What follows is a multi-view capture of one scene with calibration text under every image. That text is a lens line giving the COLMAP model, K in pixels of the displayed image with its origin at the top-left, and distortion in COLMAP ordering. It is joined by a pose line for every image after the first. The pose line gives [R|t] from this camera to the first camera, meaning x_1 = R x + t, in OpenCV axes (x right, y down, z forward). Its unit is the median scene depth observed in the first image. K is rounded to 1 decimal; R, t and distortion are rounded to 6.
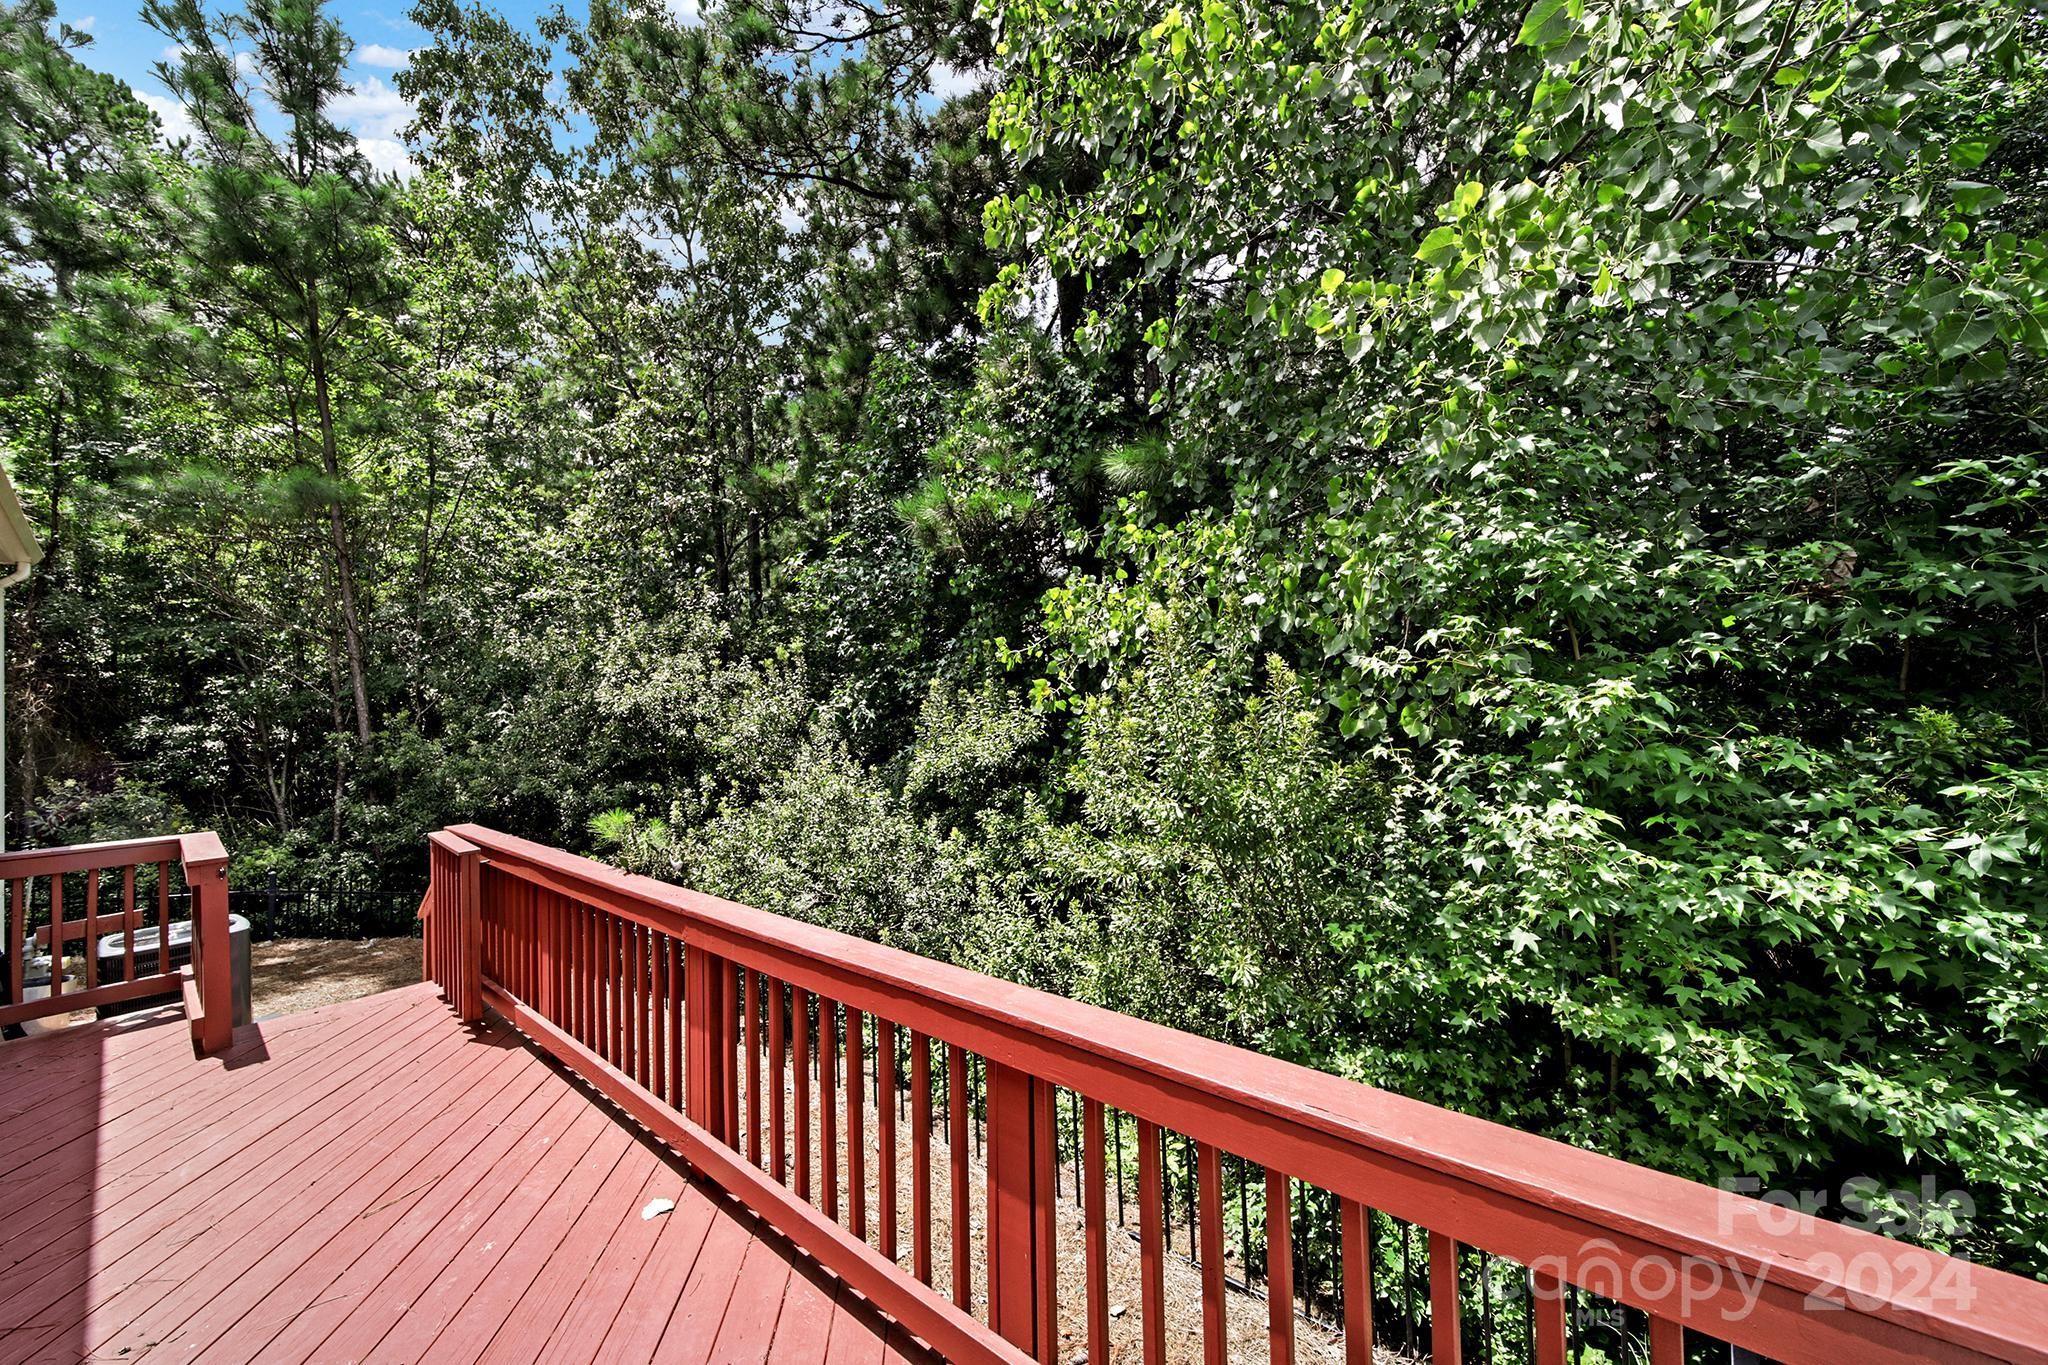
lens RADIAL K [[739.2, 0, 1005.8], [0, 739.2, 678.0], [0, 0, 1]] dist [0.000332, -0.003983]
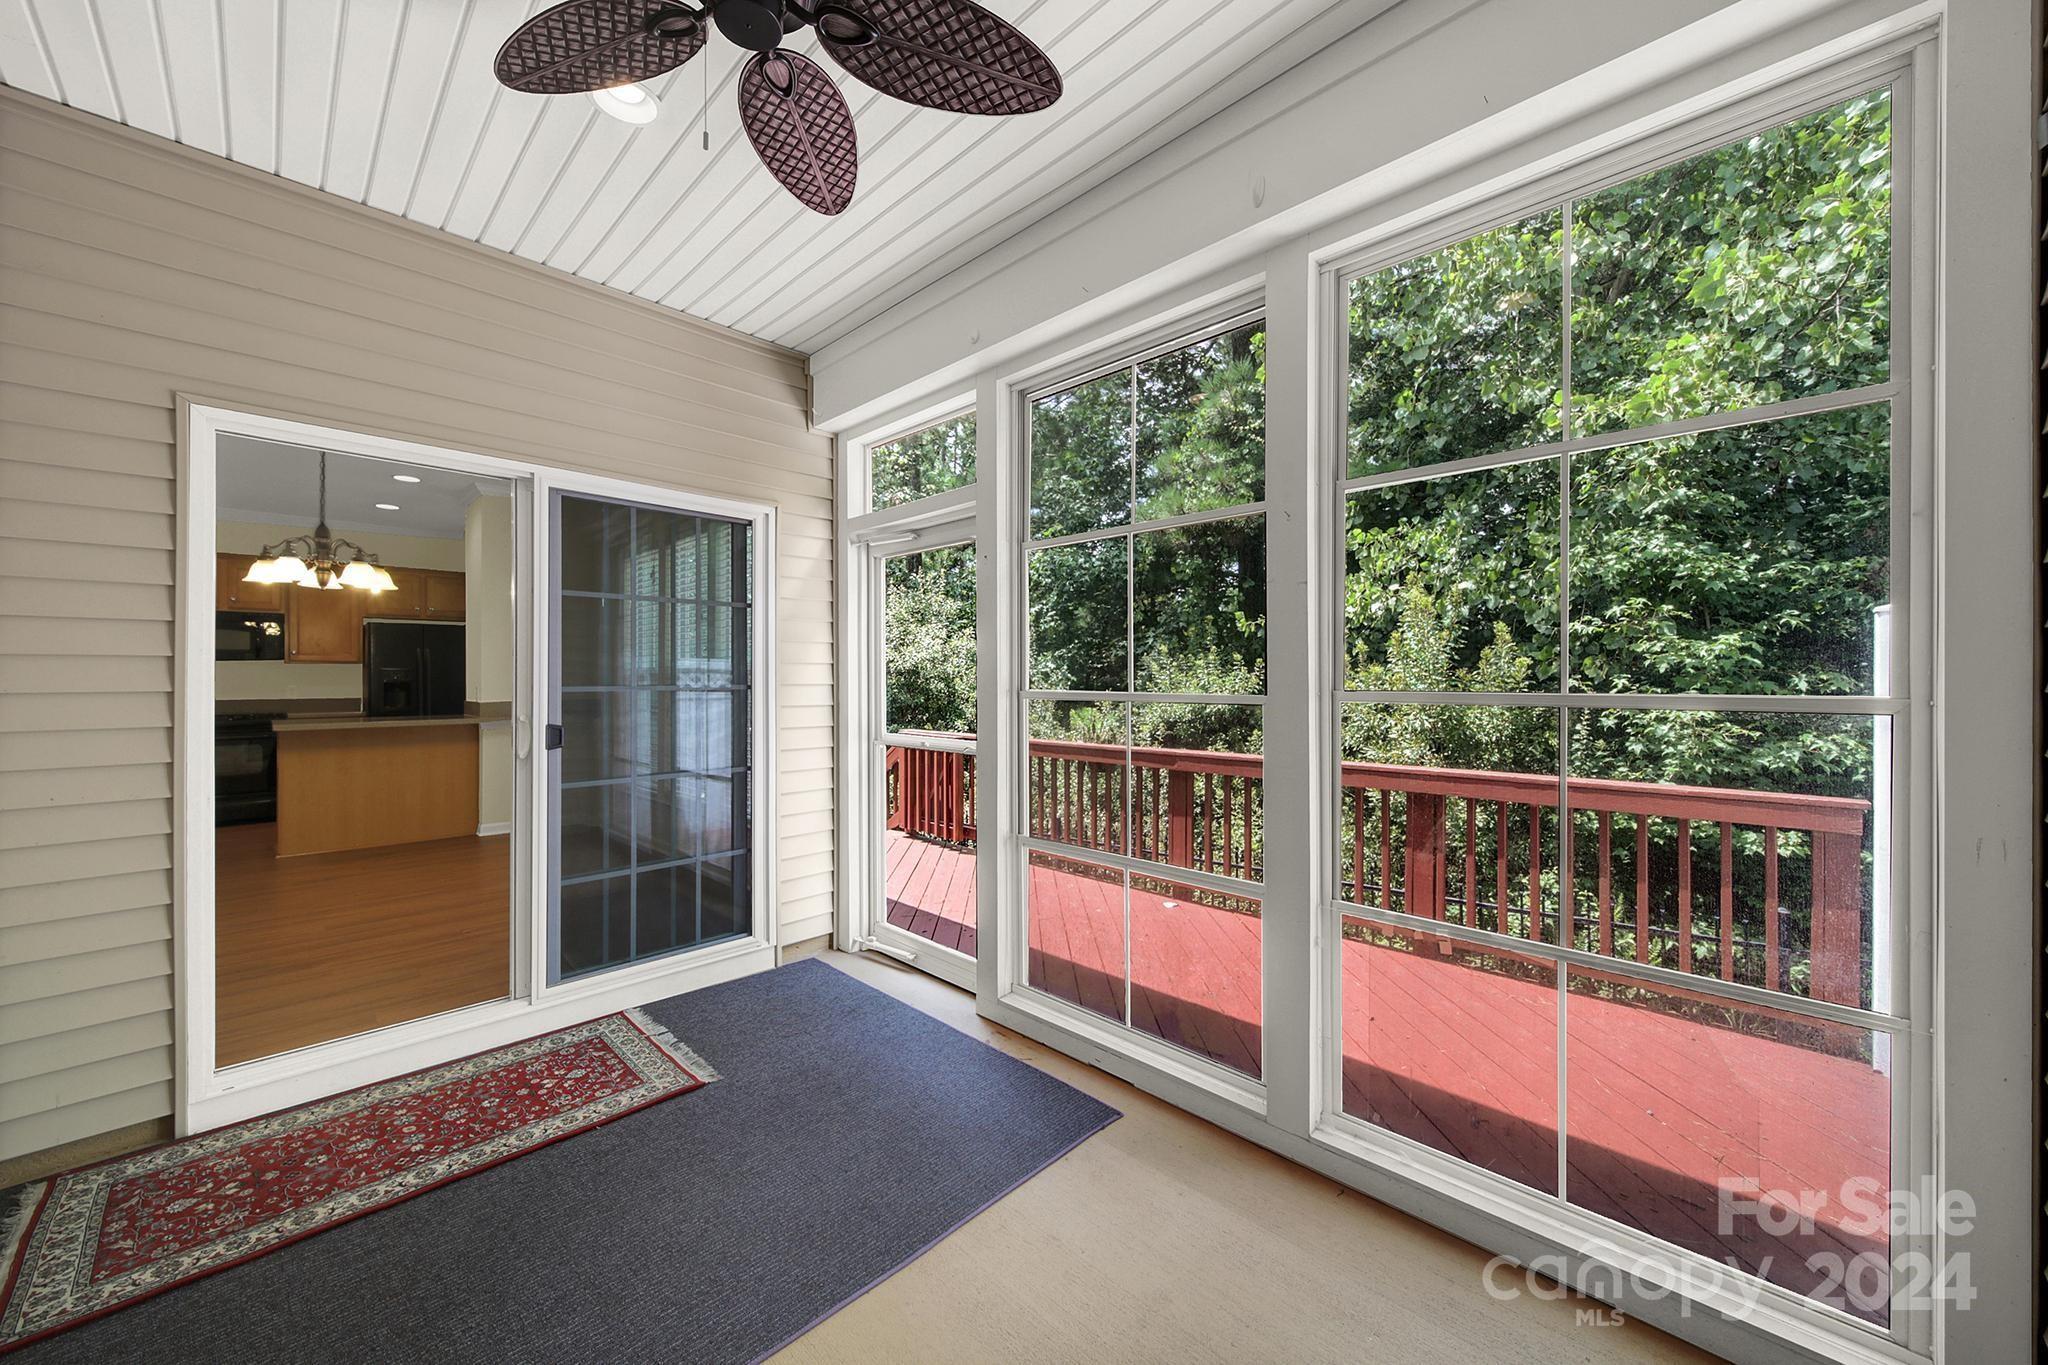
lens RADIAL K [[744.7, 0, 1024.0], [0, 744.7, 682.5], [0, 0, 1]] dist [-0.000992, -0.000257]
pose [[0.996139, 0.024075, -0.084425, -0.614544], [-0.021638, 0.999326, 0.029664, 0.086368], [0.085083, -0.027723, 0.995988, -0.803089]]
